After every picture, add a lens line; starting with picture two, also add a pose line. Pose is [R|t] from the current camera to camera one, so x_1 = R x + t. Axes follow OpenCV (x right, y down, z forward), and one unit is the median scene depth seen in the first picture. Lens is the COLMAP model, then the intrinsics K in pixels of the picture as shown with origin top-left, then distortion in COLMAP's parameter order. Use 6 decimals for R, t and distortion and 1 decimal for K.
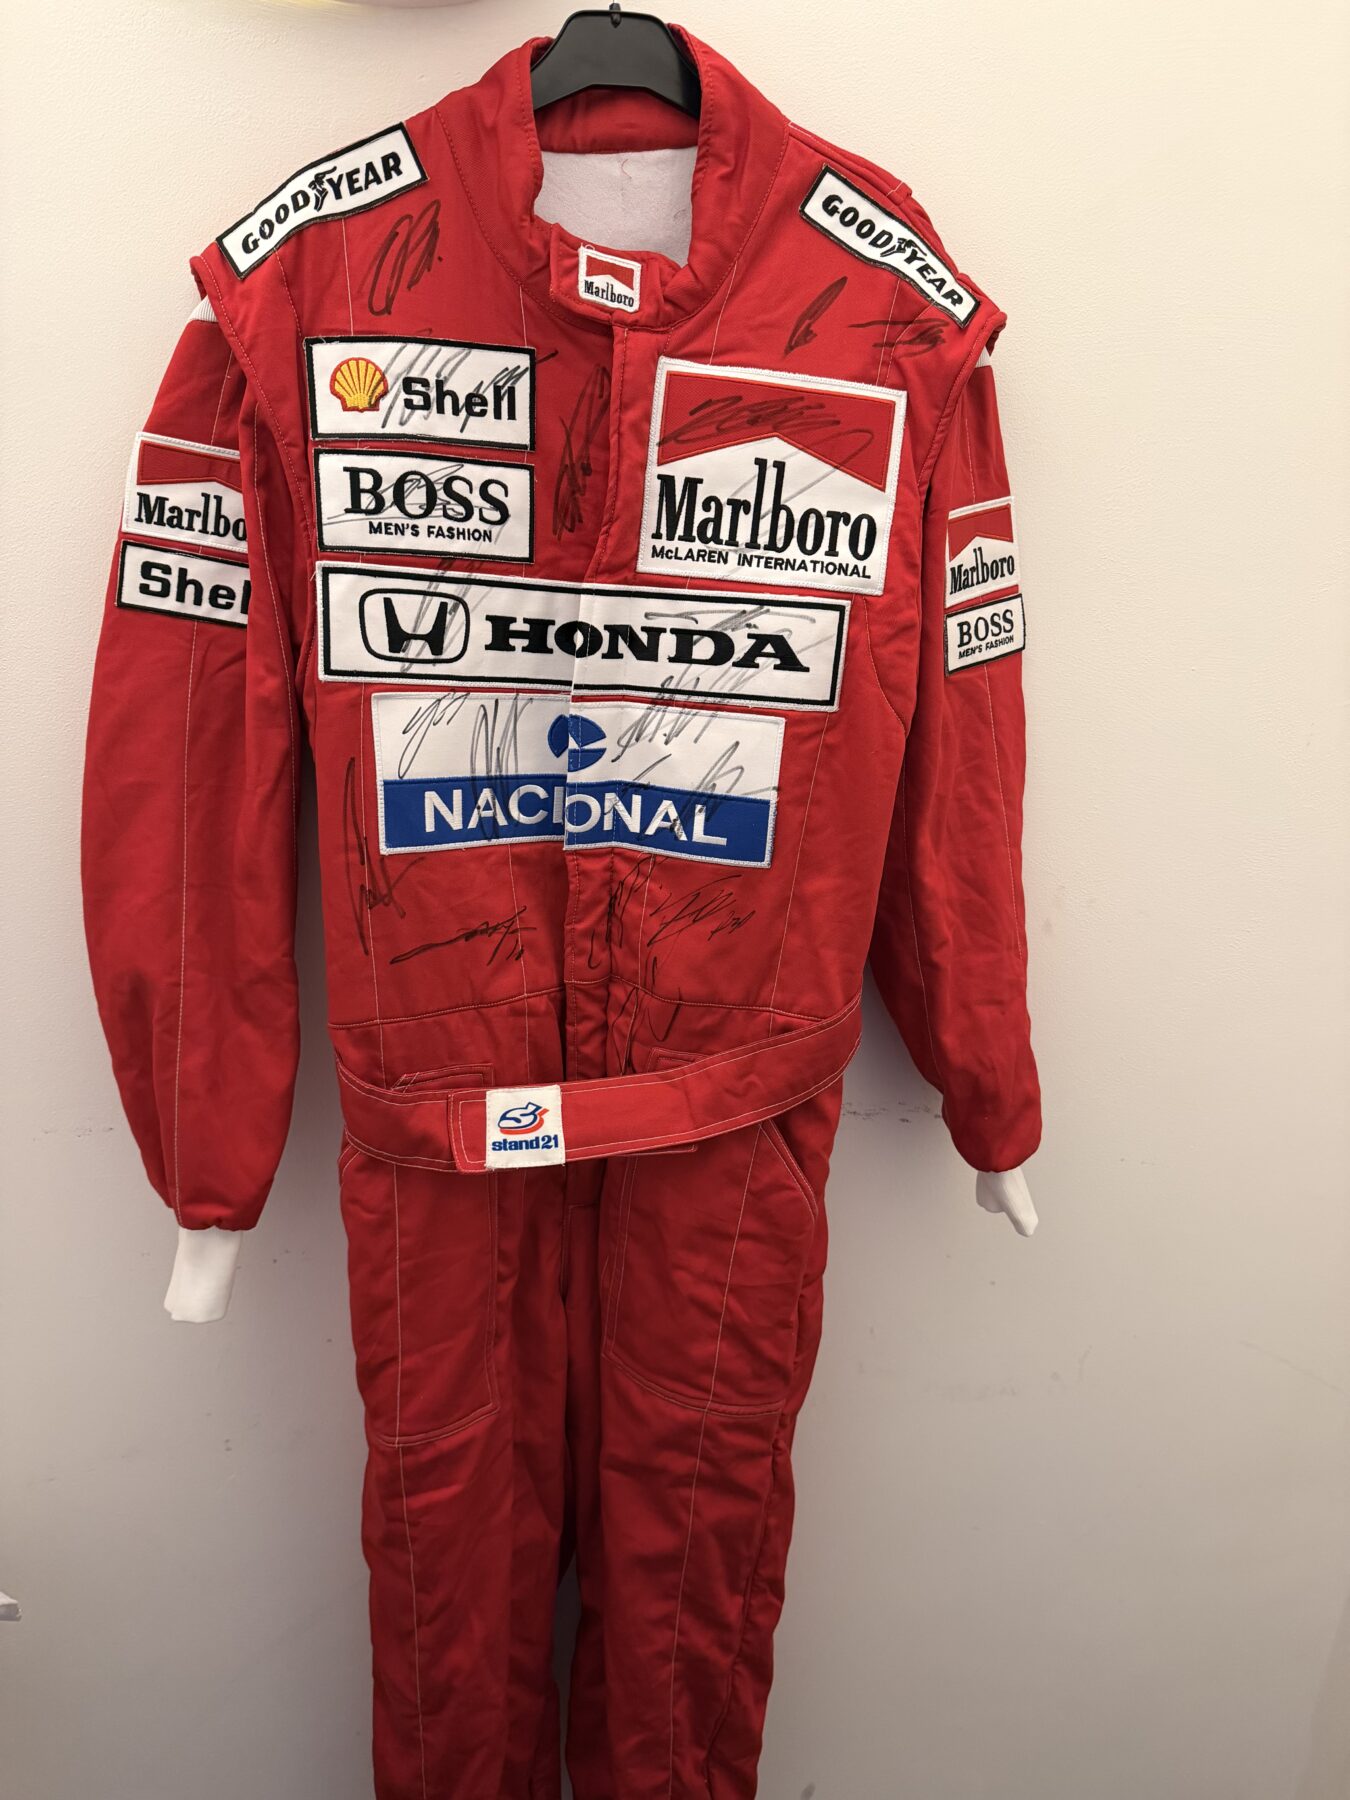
lens RADIAL K [[1253.8, 0, 671.5], [0, 1253.8, 907.4], [0, 0, 1]] dist [0.168954, -0.357103]
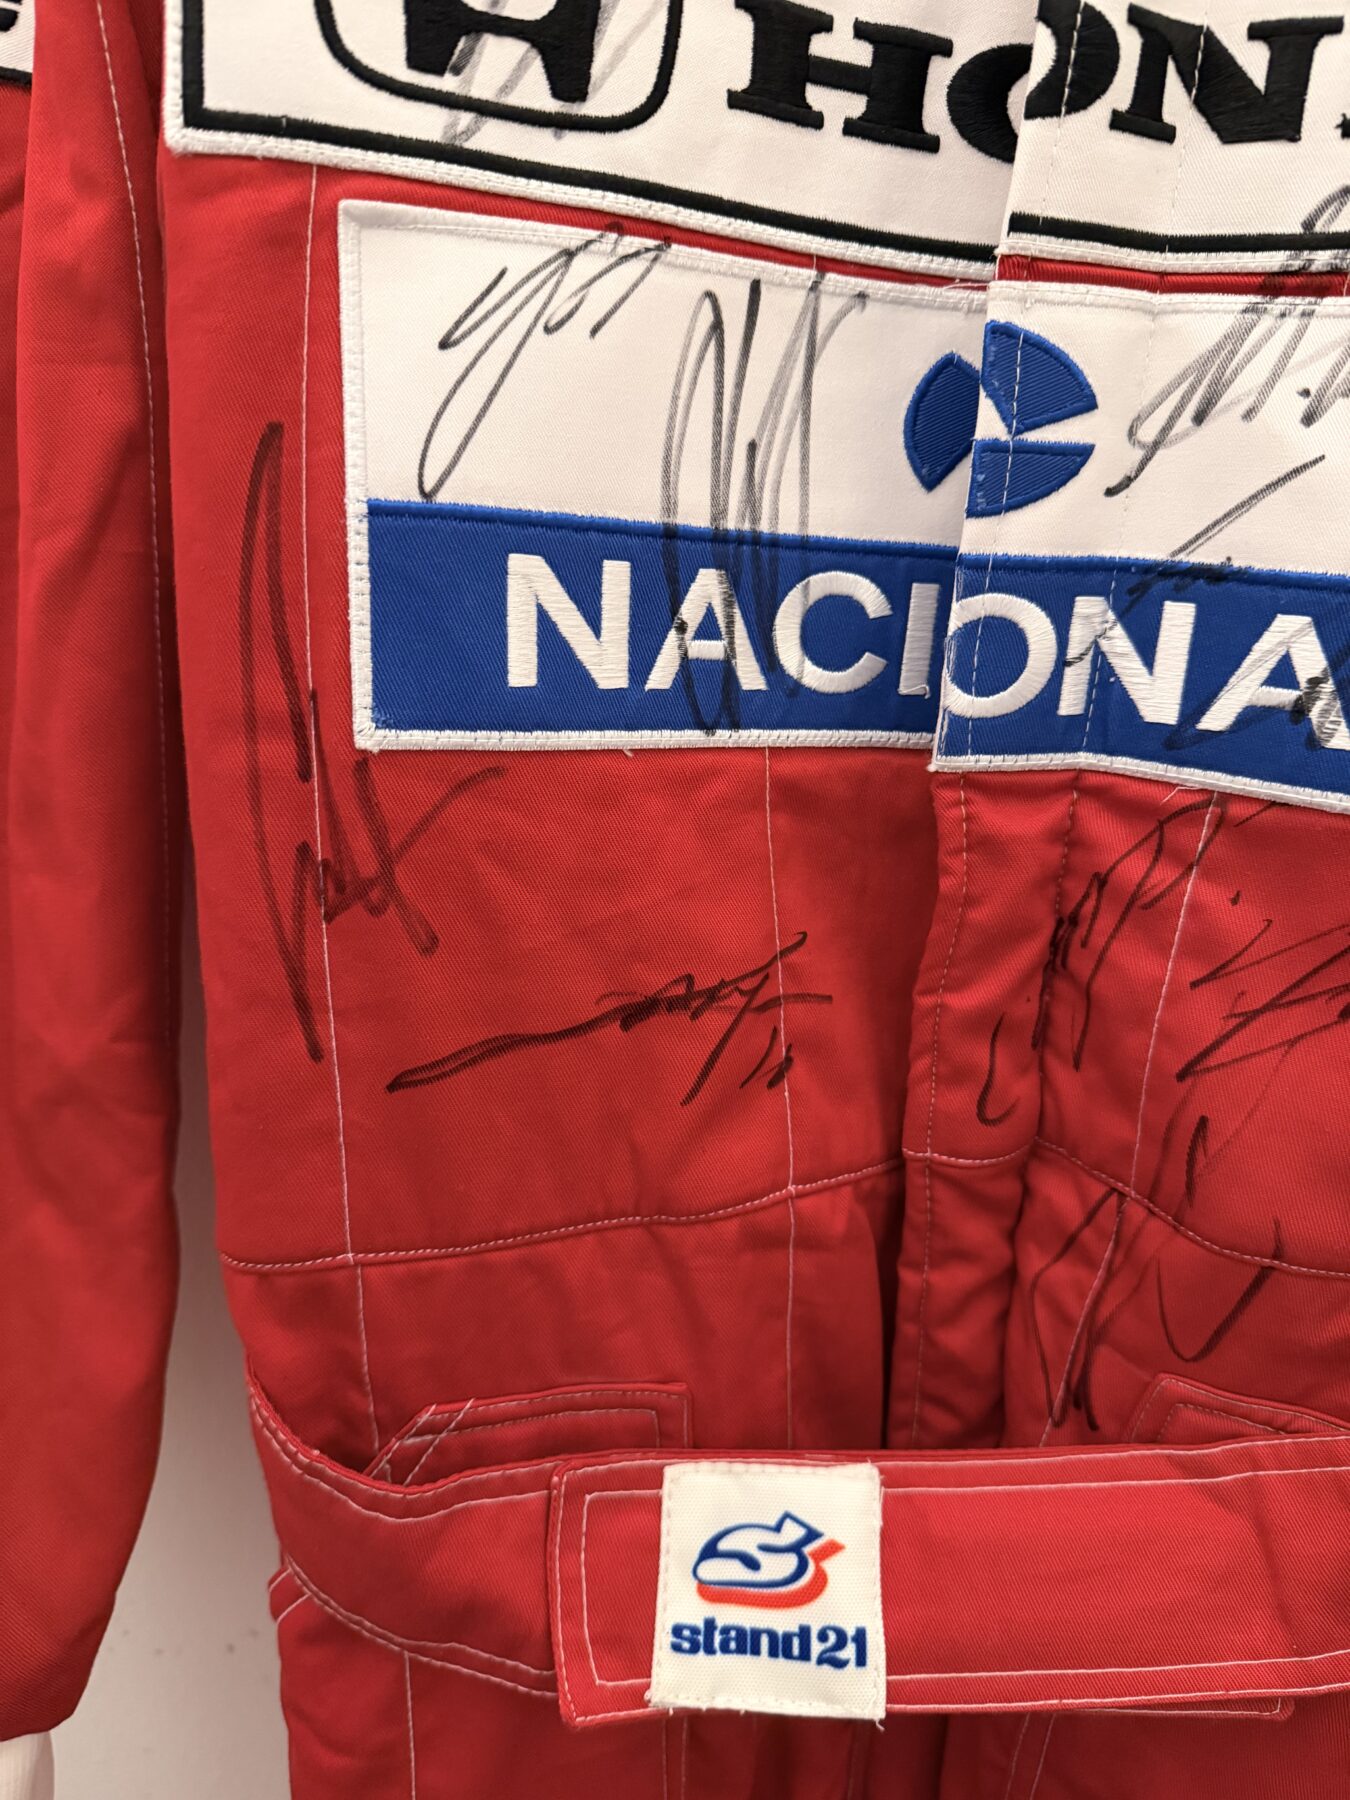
lens RADIAL K [[1289.6, 0, 681.5], [0, 1289.6, 900.8], [0, 0, 1]] dist [0.053738, -0.126572]
pose [[0.978263, 0.055221, -0.199881, -0.083627], [-0.054825, 0.998468, 0.007520, -0.010993], [0.199990, 0.003602, 0.979791, 0.682590]]
